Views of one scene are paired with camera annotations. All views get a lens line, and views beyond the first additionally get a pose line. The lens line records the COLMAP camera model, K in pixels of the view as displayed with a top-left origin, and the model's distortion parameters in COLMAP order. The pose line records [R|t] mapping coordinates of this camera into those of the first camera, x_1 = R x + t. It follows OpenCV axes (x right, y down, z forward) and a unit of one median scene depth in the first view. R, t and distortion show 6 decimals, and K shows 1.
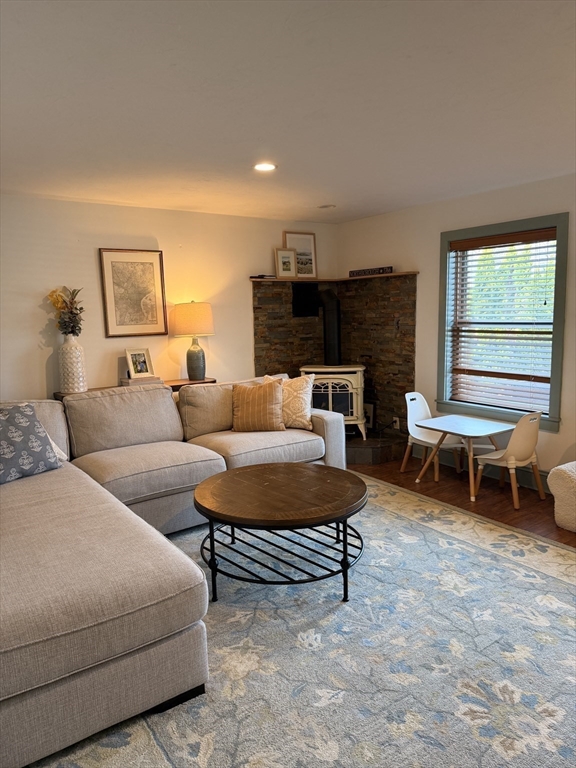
lens RADIAL K [[534.0, 0, 271.6], [0, 534.0, 391.8], [0, 0, 1]] dist [0.018707, -0.023853]
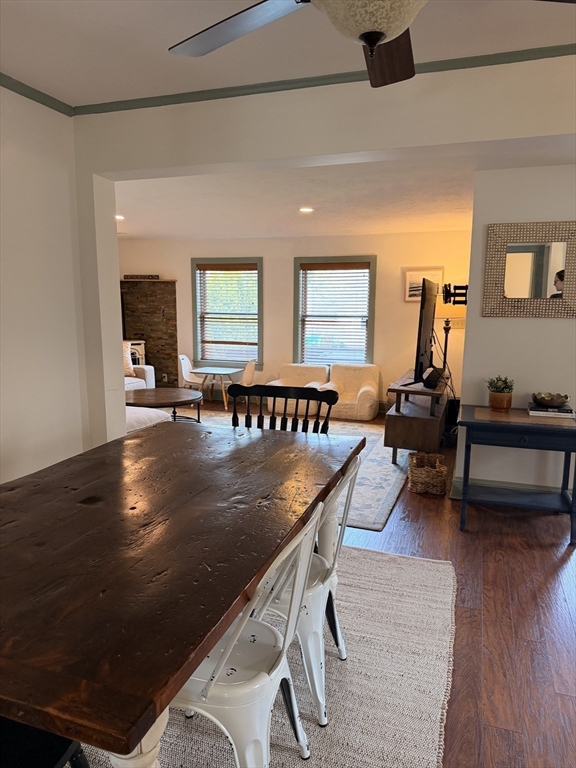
lens RADIAL K [[534.0, 0, 289.6], [0, 534.0, 385.9], [0, 0, 1]] dist [0.018707, -0.023853]
pose [[0.798732, -0.057318, 0.598950, -0.446861], [0.055249, 0.998233, 0.021852, 0.076560], [-0.599145, 0.015638, 0.800488, -0.490075]]
